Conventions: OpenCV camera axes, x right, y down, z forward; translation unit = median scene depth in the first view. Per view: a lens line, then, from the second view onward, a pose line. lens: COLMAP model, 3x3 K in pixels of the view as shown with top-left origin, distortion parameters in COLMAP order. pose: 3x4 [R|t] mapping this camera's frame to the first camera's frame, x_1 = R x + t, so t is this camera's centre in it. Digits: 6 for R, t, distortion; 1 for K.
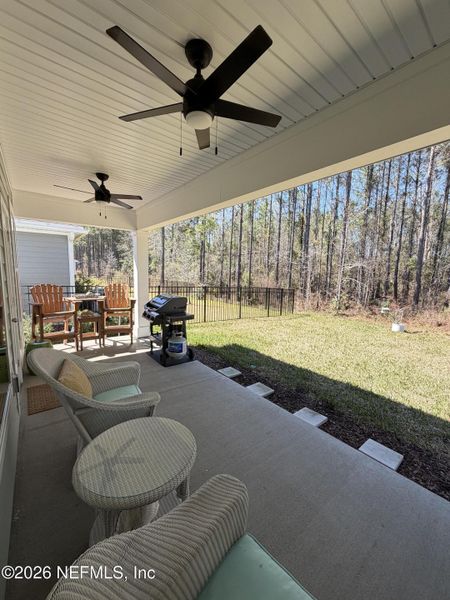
lens RADIAL K [[241.4, 0, 223.4], [0, 241.4, 298.7], [0, 0, 1]] dist [-0.000926, 0.011473]
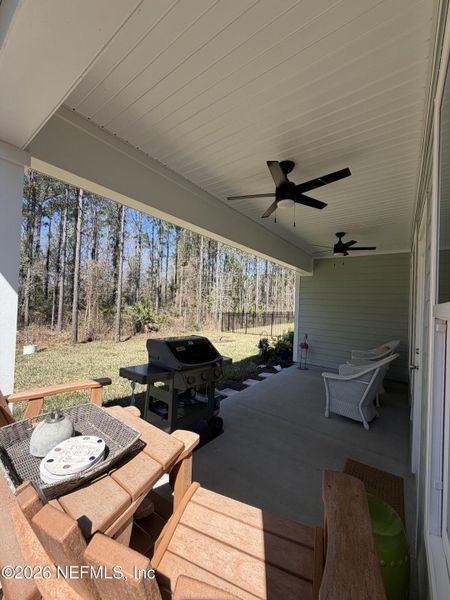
lens RADIAL K [[241.4, 0, 223.4], [0, 241.4, 298.7], [0, 0, 1]] dist [-0.000926, 0.011473]
pose [[-0.245500, -0.024535, 0.969086, -1.029786], [0.065727, 0.996958, 0.041891, -0.181855], [-0.967166, 0.073979, -0.243140, 1.213156]]
